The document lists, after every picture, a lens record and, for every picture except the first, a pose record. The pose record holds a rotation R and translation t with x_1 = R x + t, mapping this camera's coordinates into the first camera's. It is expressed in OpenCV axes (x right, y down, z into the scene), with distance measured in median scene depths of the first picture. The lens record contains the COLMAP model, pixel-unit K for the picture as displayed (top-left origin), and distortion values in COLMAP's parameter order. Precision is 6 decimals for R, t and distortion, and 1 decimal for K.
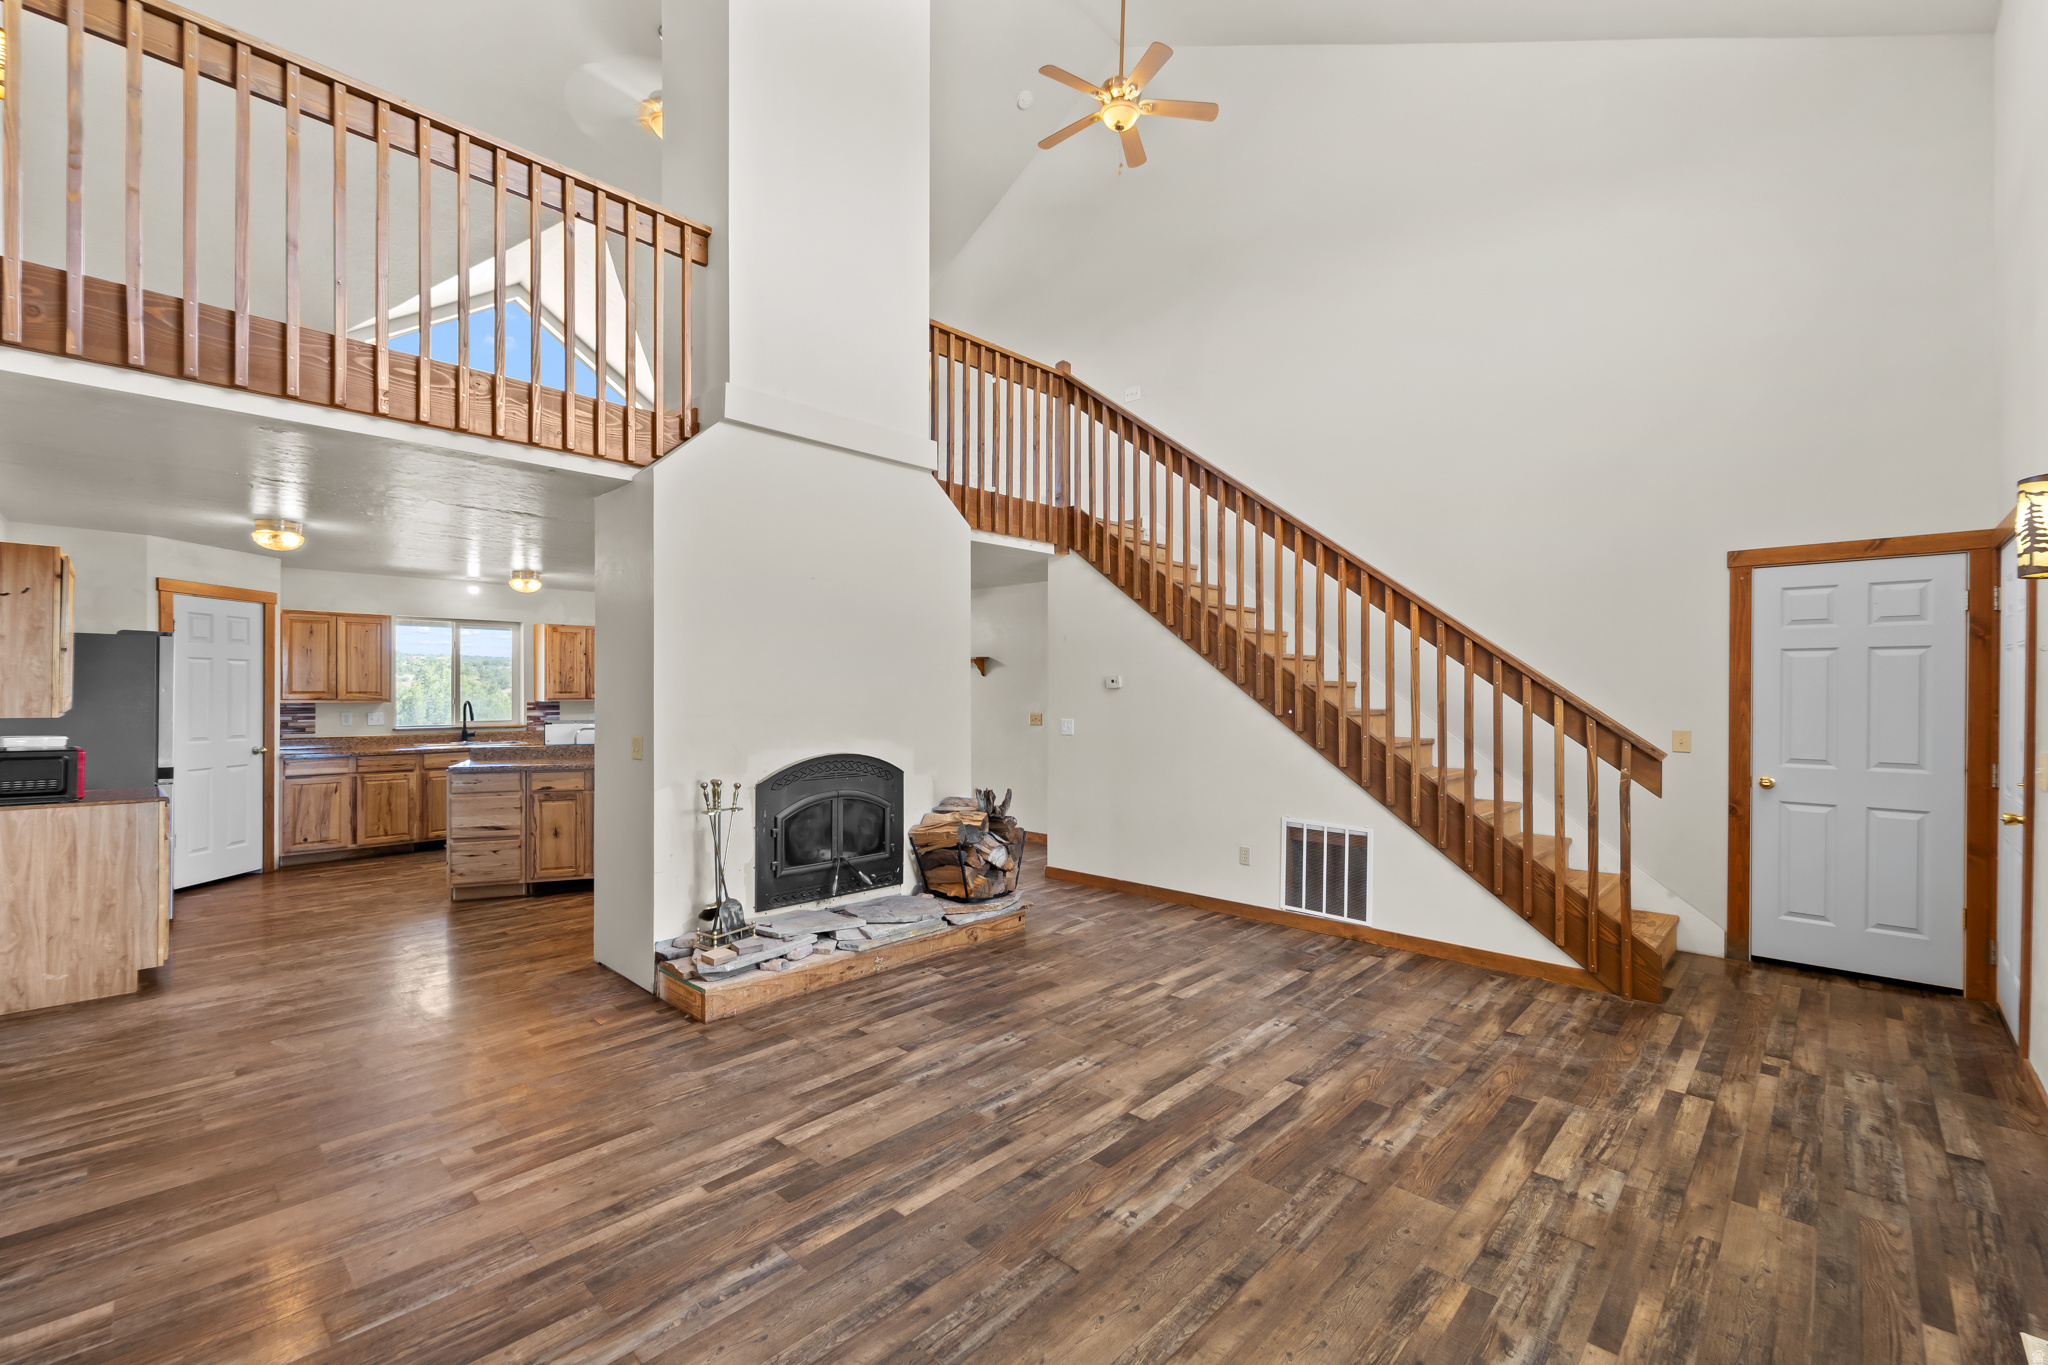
lens RADIAL K [[851.4, 0, 1024.0], [0, 851.4, 682.5], [0, 0, 1]] dist [0.000323, -0.000361]
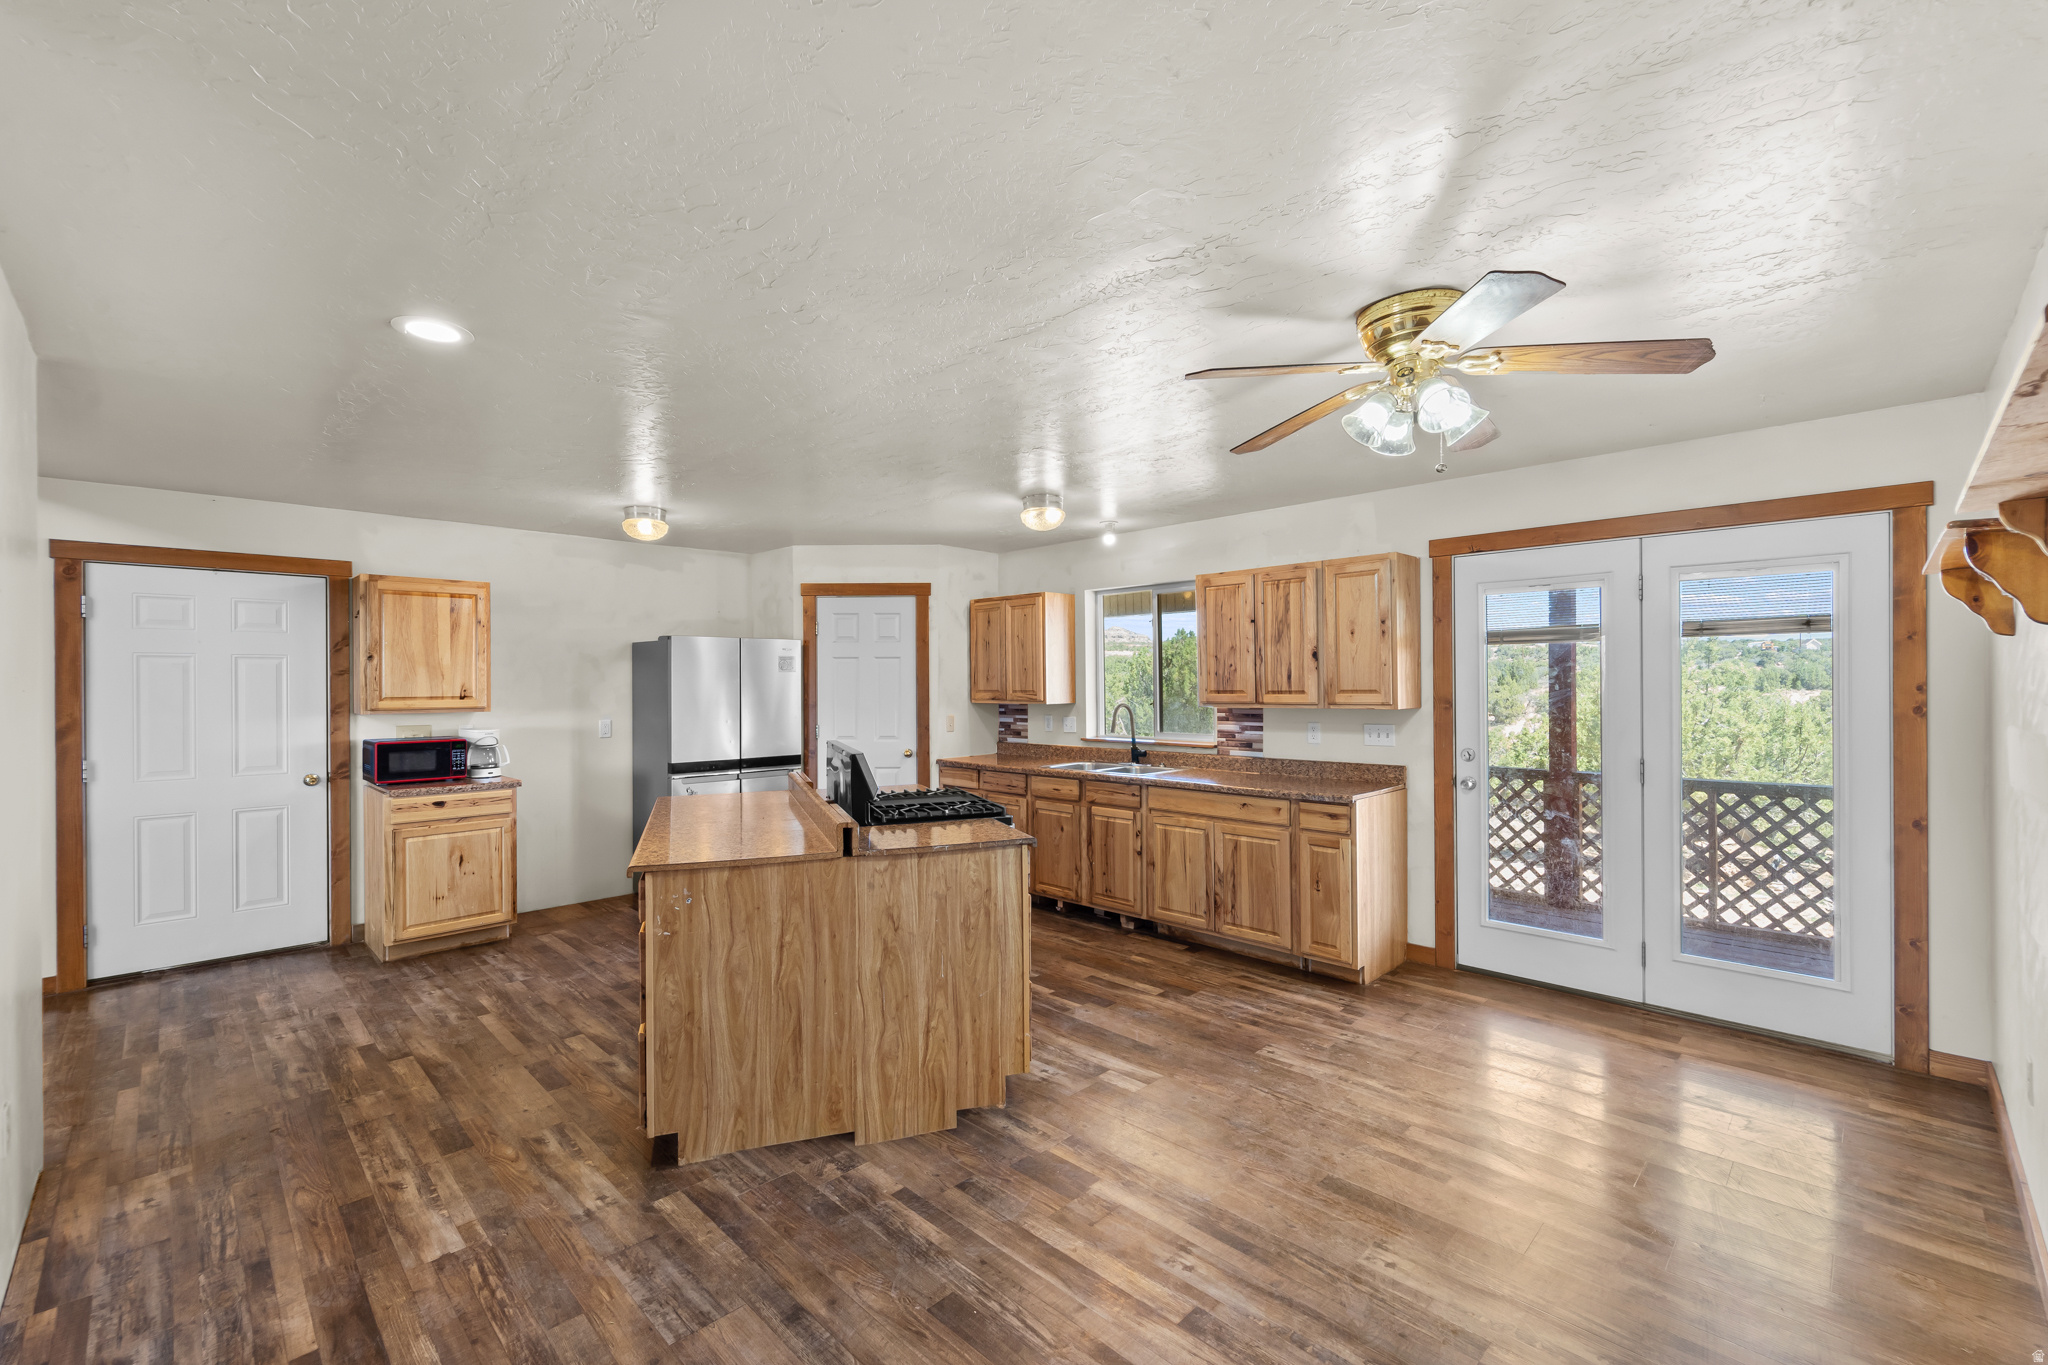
lens RADIAL K [[854.7, 0, 1038.3], [0, 854.7, 680.5], [0, 0, 1]] dist [-0.000805, -0.001131]
pose [[-0.015114, -0.008924, -0.999846, 0.060241], [0.013817, 0.999863, -0.009133, 0.014766], [0.999790, -0.013953, -0.014988, 1.733472]]
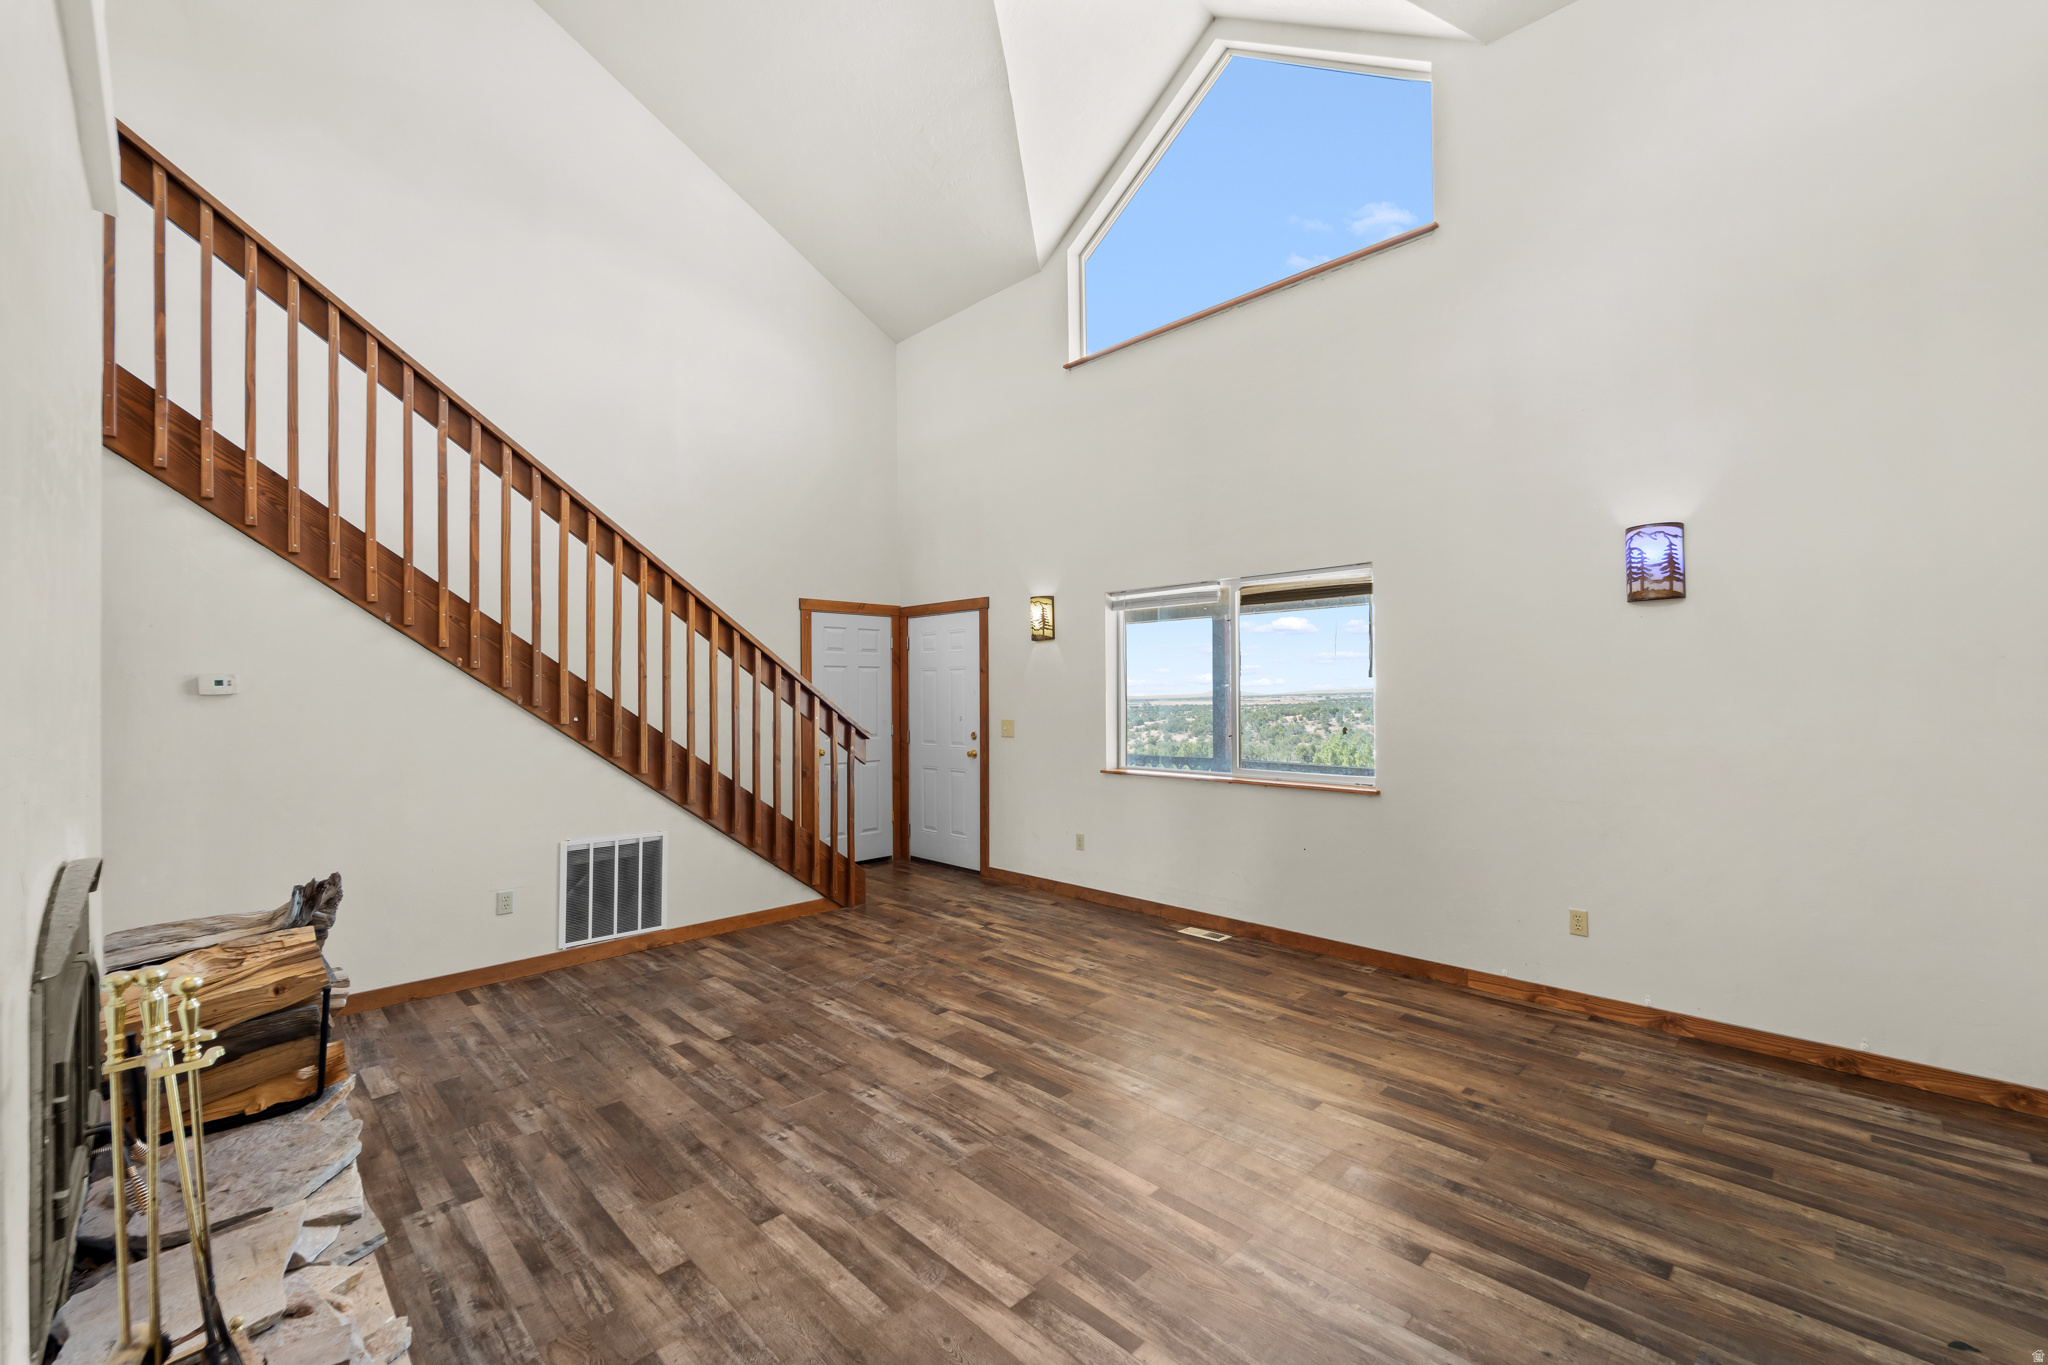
lens RADIAL K [[834.1, 0, 1034.6], [0, 834.1, 683.7], [0, 0, 1]] dist [0.000923, -0.000024]
pose [[0.023901, 0.007610, 0.999685, -0.630210], [-0.000418, 0.999971, -0.007602, 0.005845], [-0.999714, -0.000237, 0.023903, 0.603109]]
